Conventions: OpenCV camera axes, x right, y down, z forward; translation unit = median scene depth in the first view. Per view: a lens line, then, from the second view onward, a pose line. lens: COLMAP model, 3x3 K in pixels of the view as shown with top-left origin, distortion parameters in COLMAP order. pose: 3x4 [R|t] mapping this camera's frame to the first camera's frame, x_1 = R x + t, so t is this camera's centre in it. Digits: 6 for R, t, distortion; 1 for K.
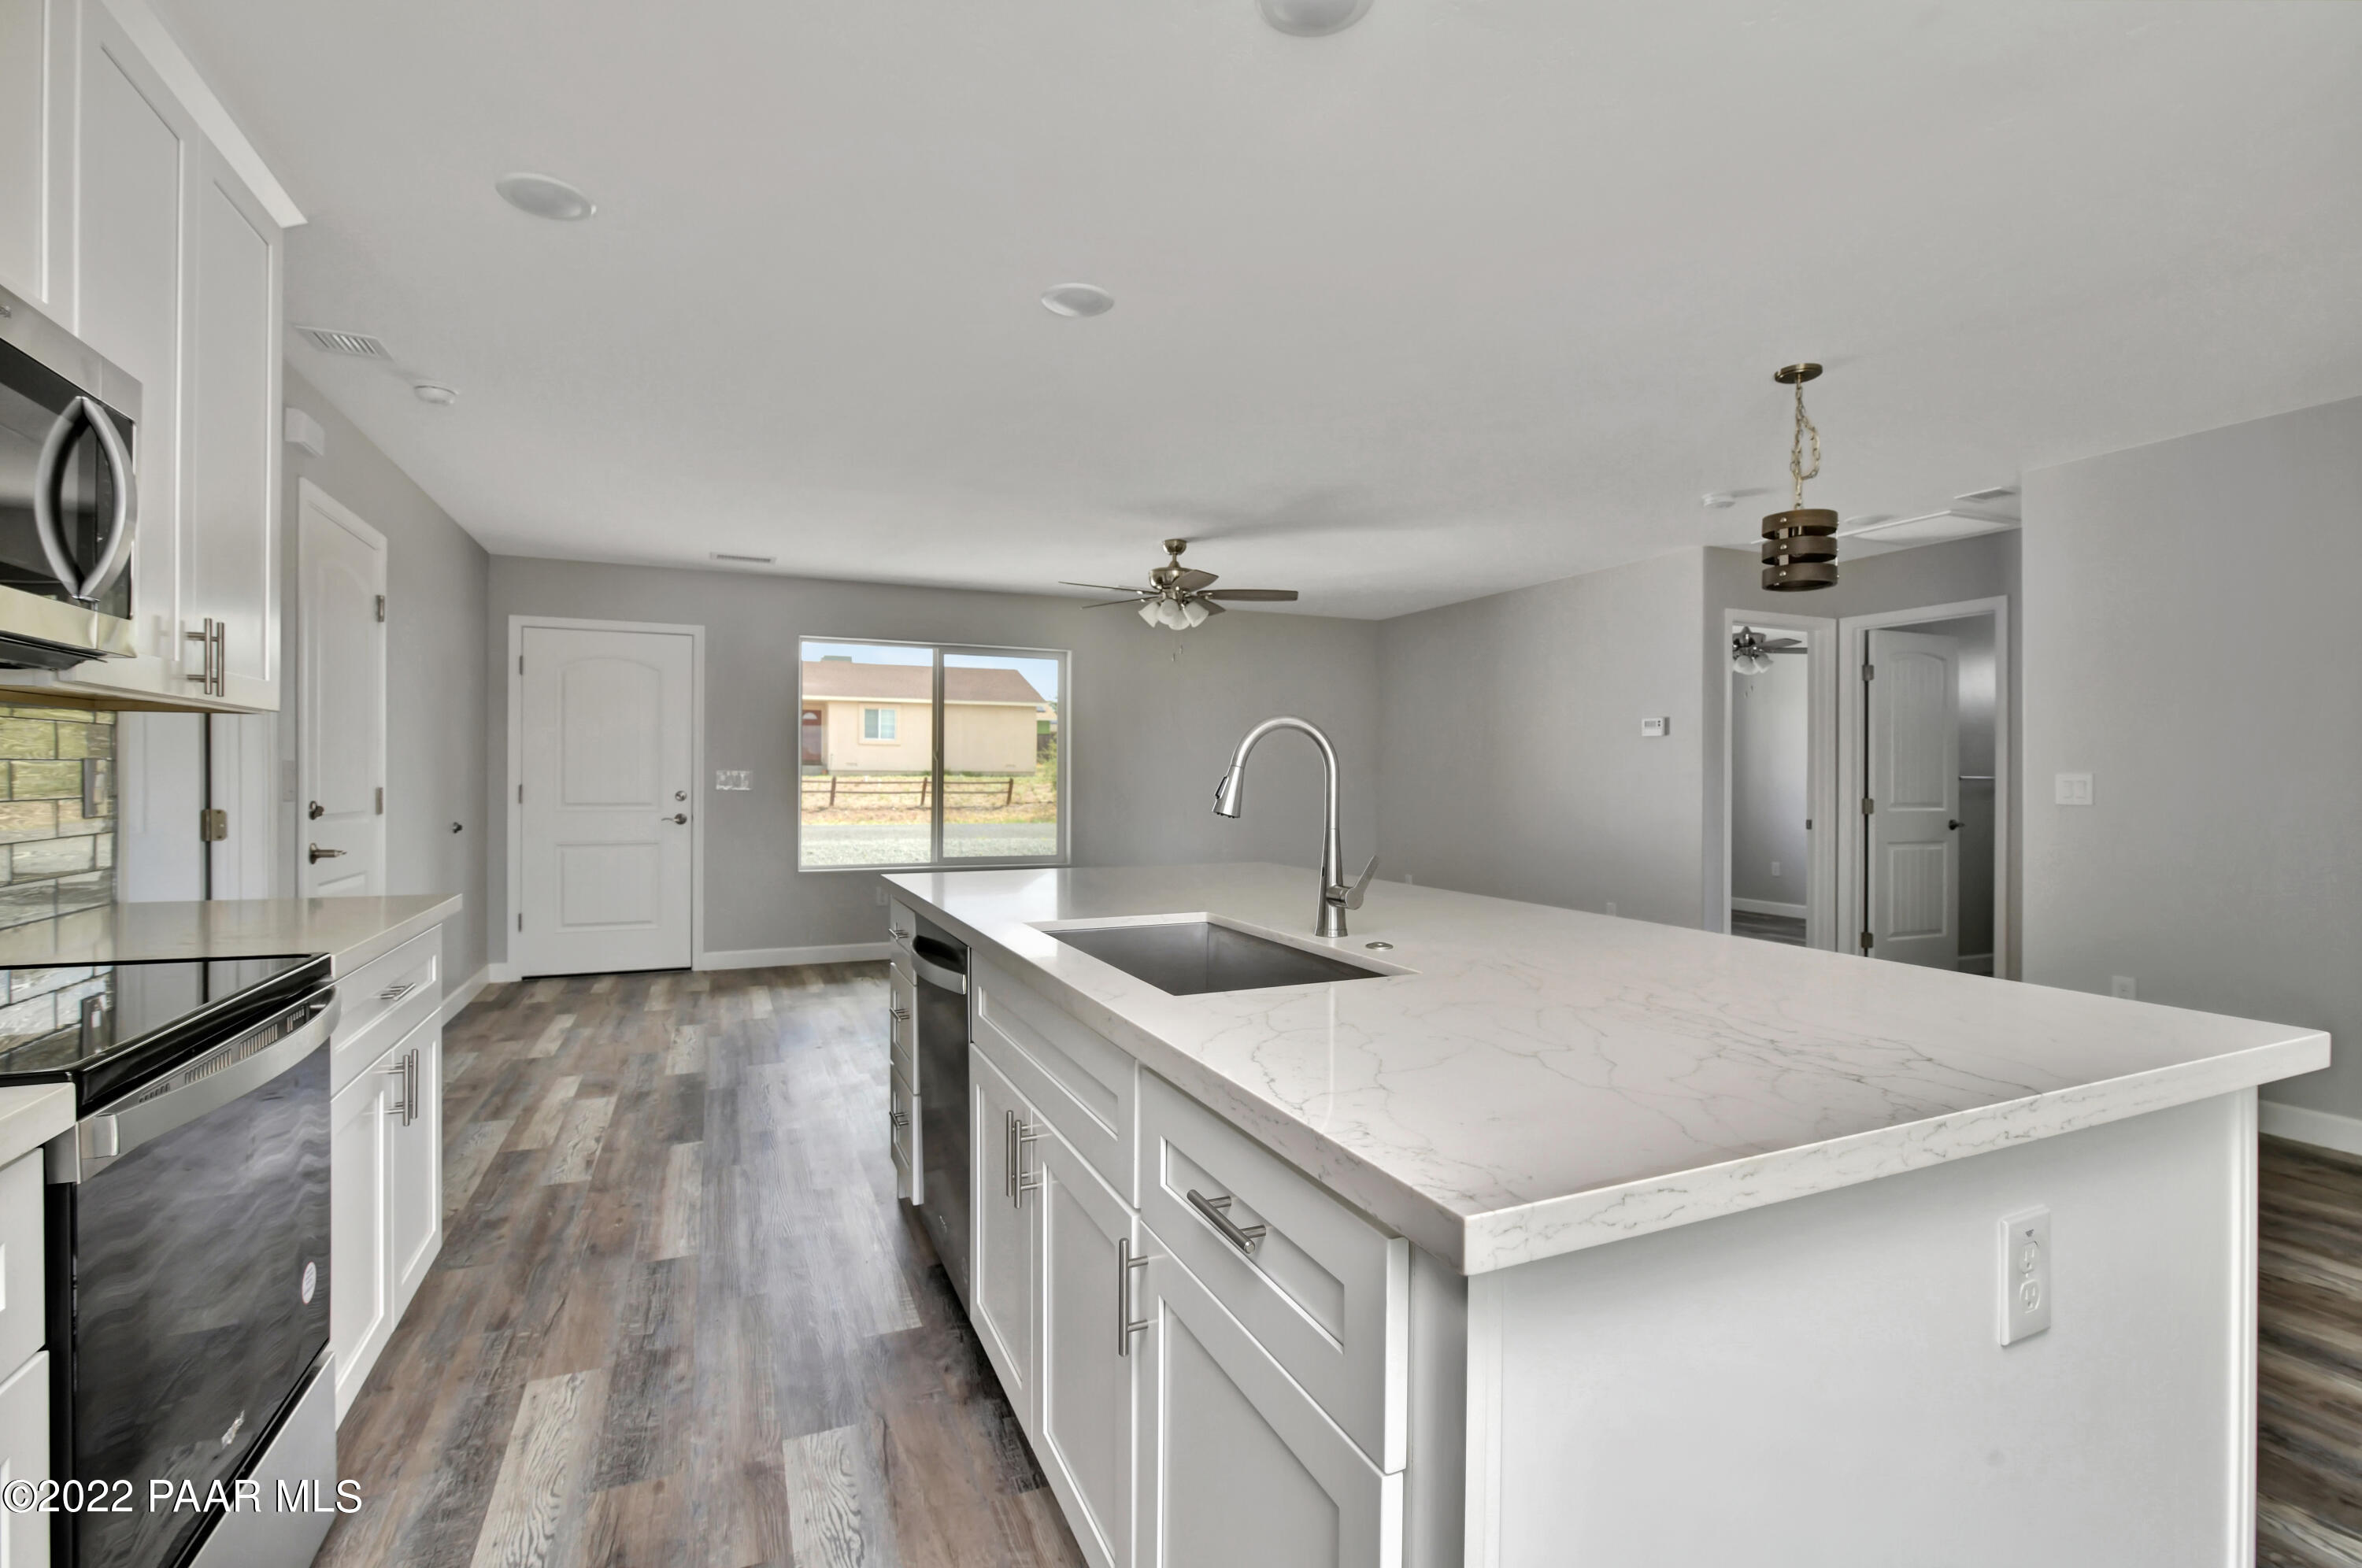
lens RADIAL K [[1087.3, 0, 1184.0], [0, 1087.3, 774.4], [0, 0, 1]] dist [-0.015372, 0.000317]
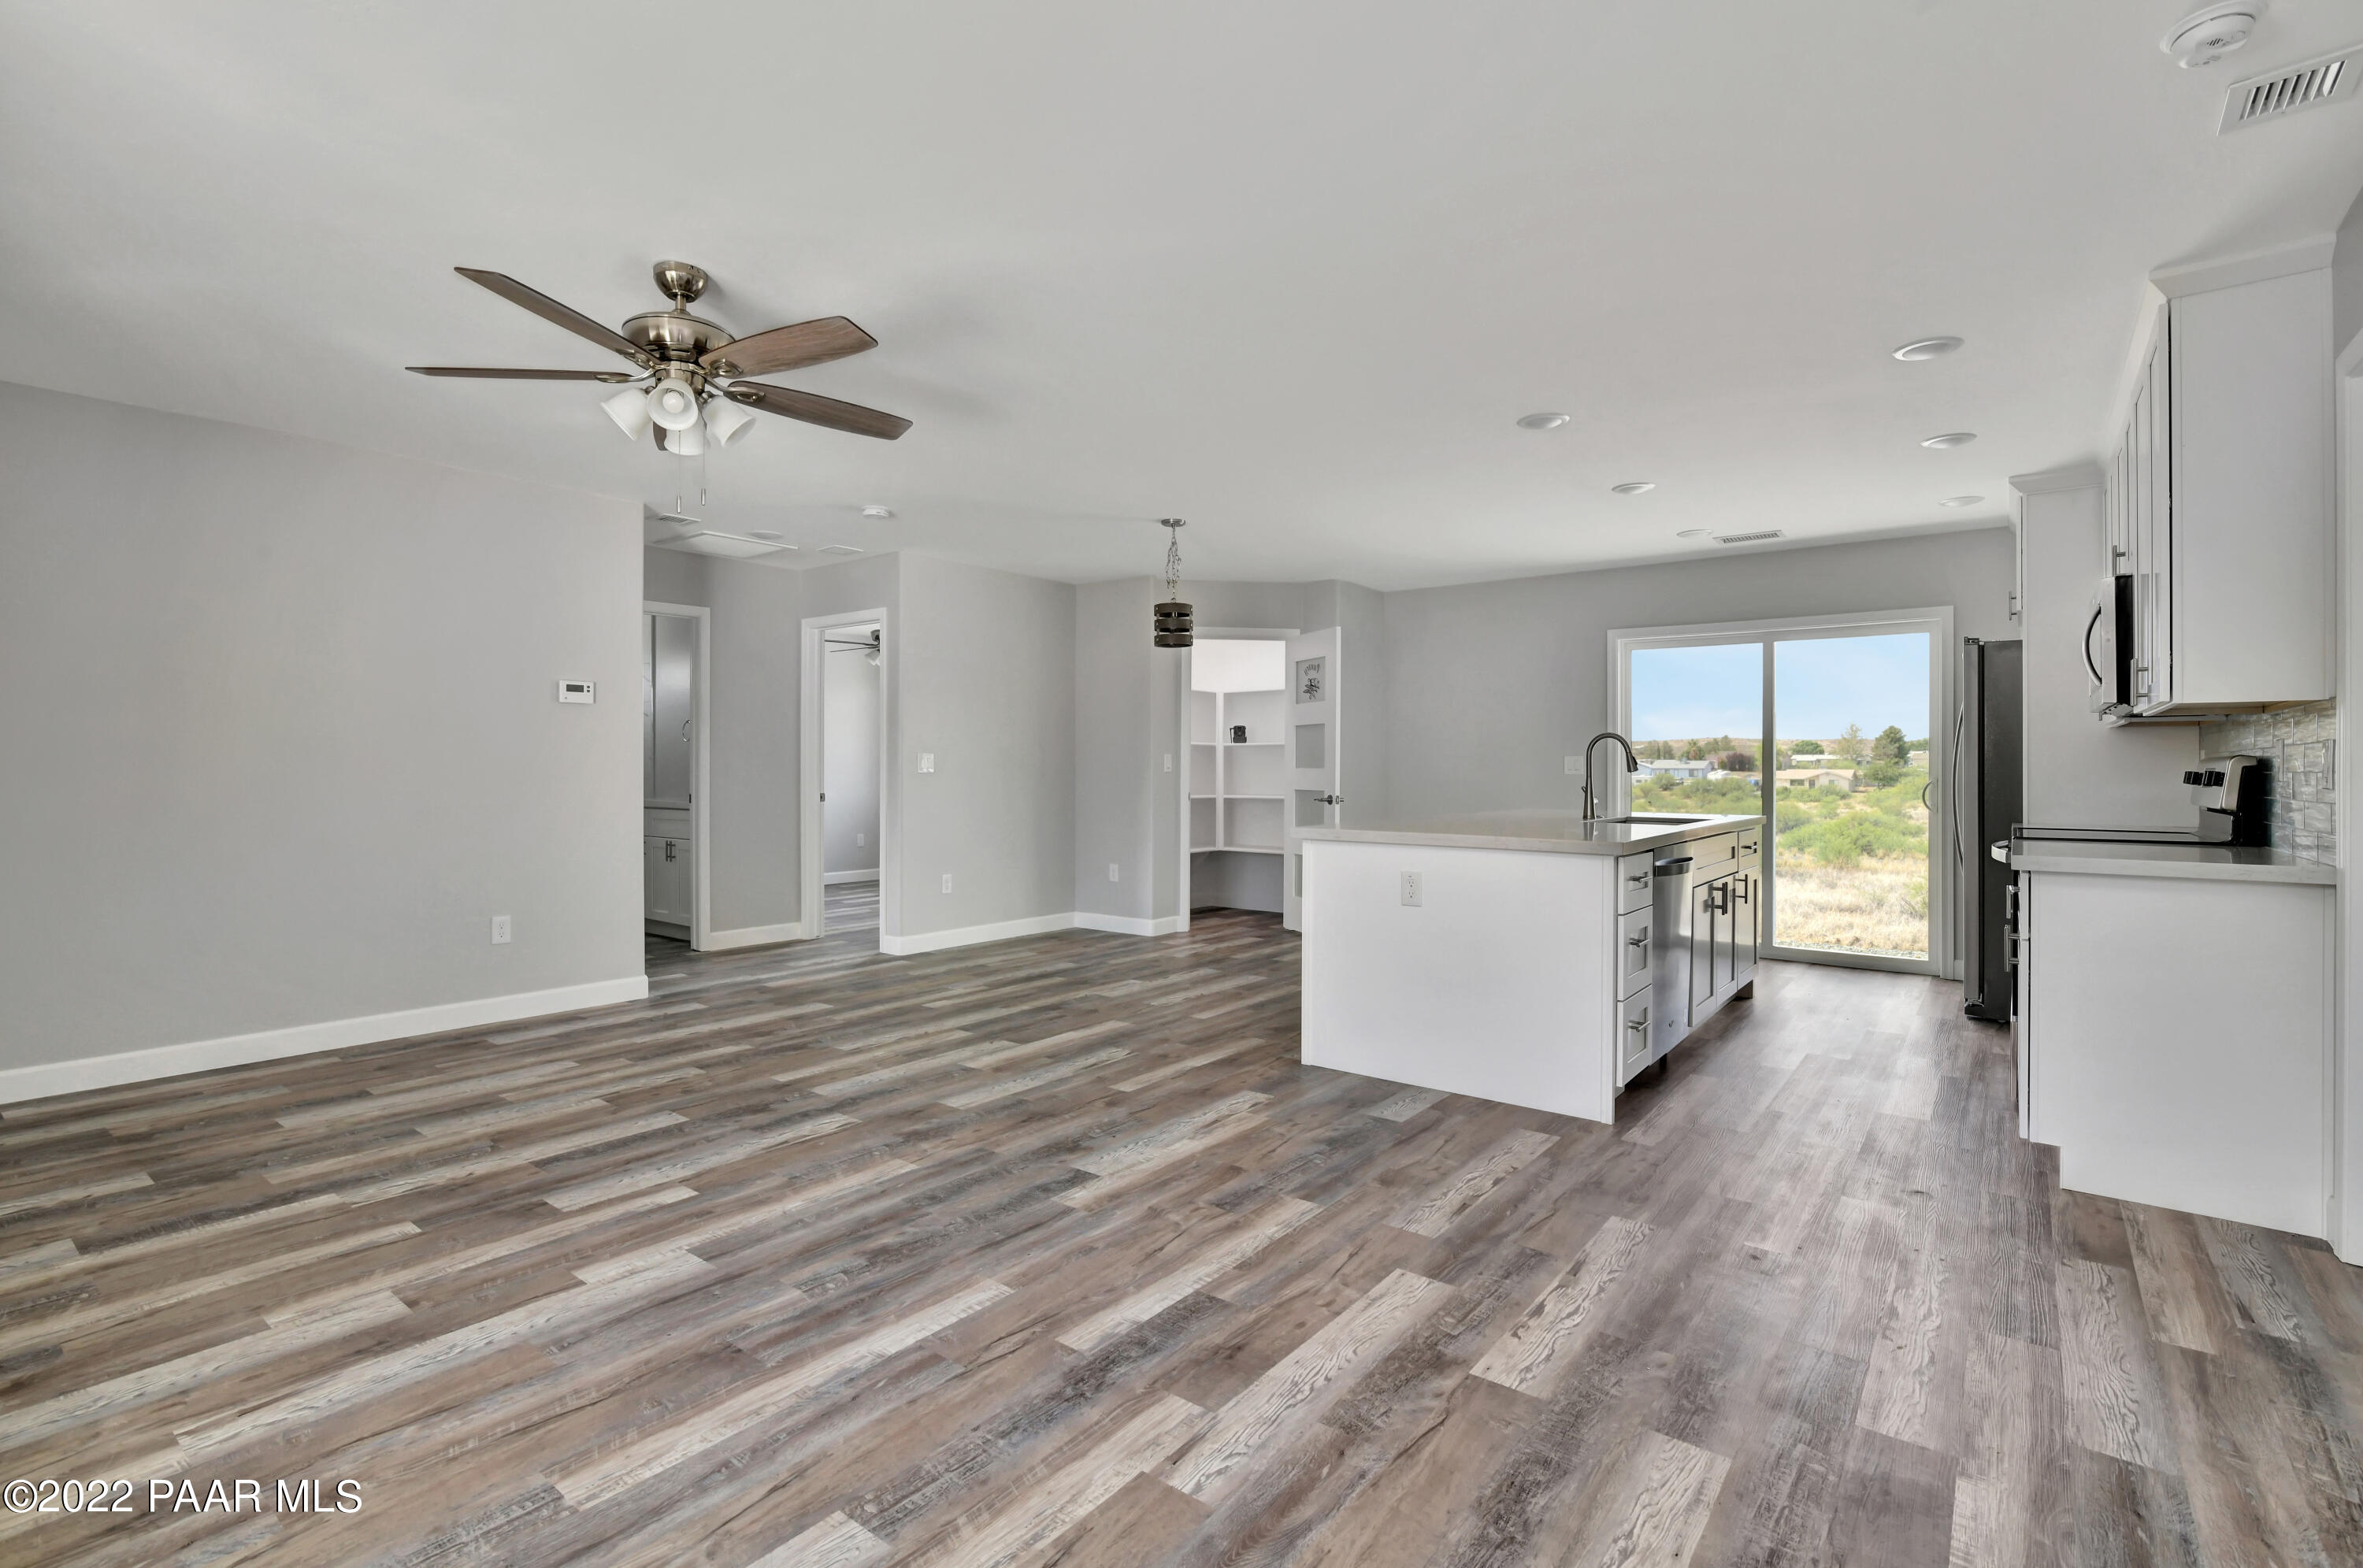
lens RADIAL K [[1087.8, 0, 1184.5], [0, 1087.8, 774.4], [0, 0, 1]] dist [-0.015372, 0.000317]
pose [[-0.491555, -0.017882, 0.870663, -1.470916], [-0.011471, 0.999835, 0.014059, 0.022866], [-0.870771, -0.003076, -0.491679, 2.787598]]
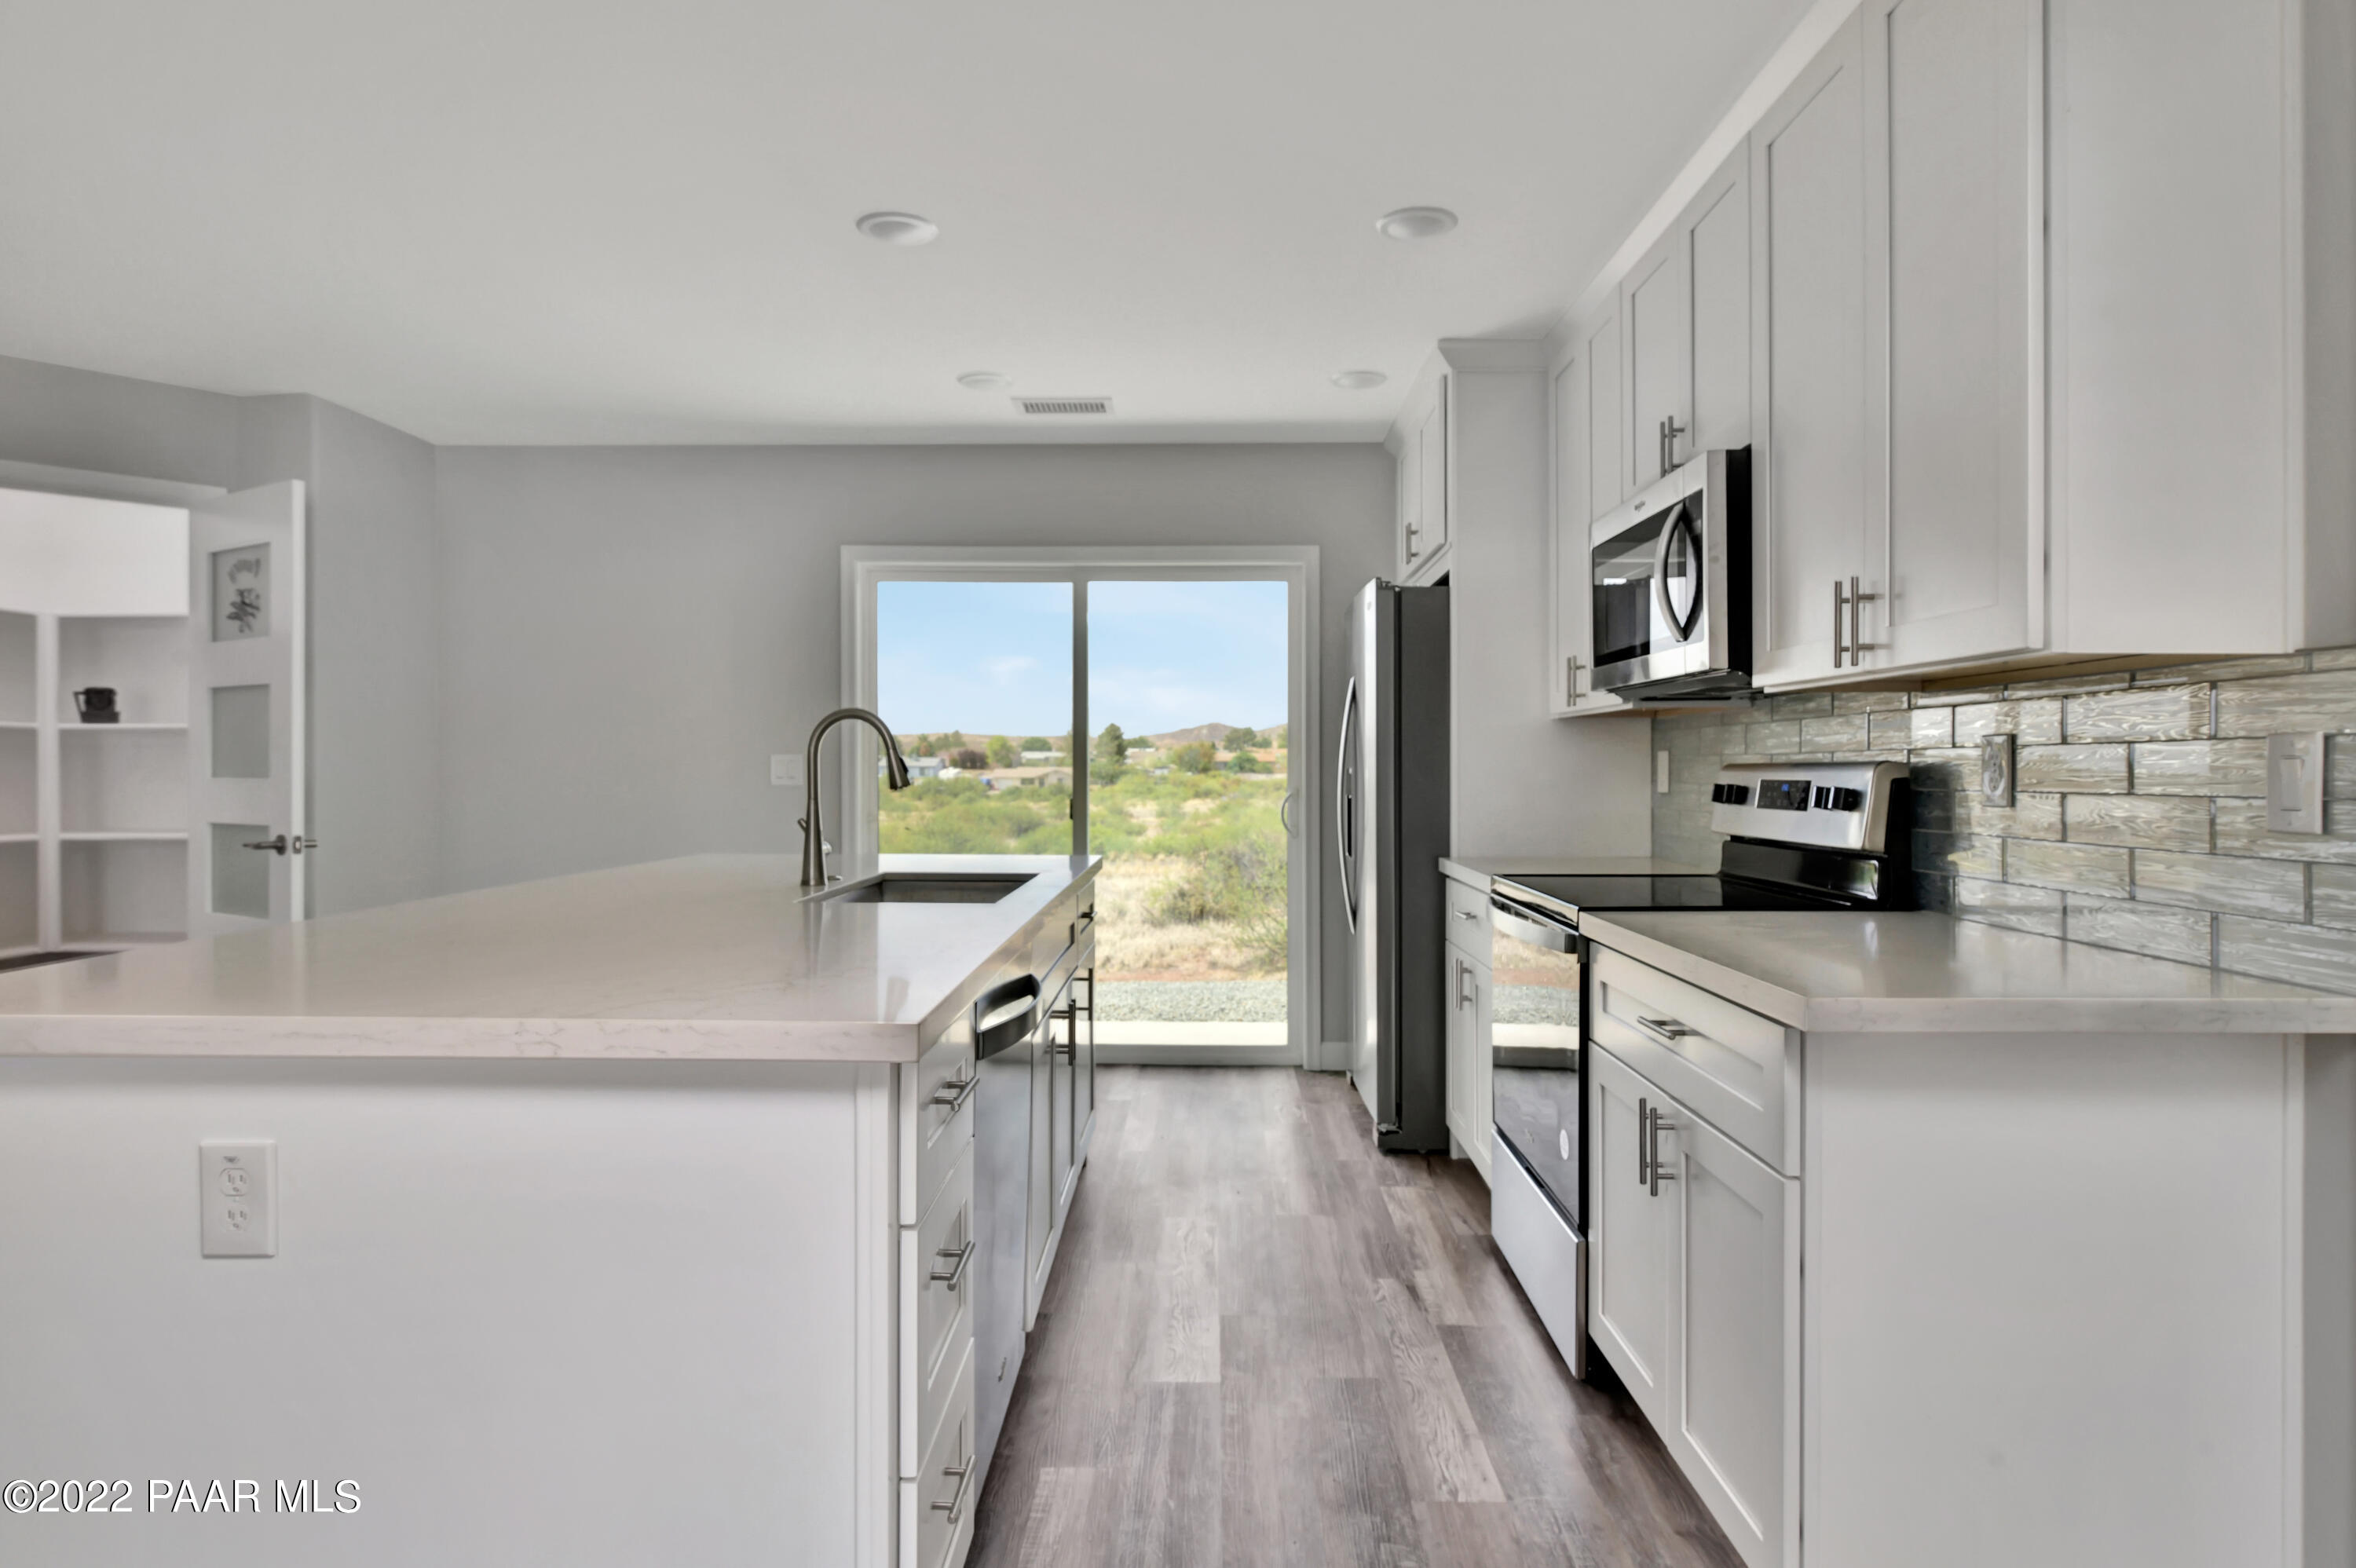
lens RADIAL K [[1302.7, 0, 1183.6], [0, 1302.7, 766.6], [0, 0, 1]] dist [-0.001101, 0.000132]
pose [[-0.911792, -0.011520, 0.410490, -0.766706], [-0.012394, 0.999923, 0.000531, 0.011323], [-0.410465, -0.004603, -0.911865, 1.952916]]
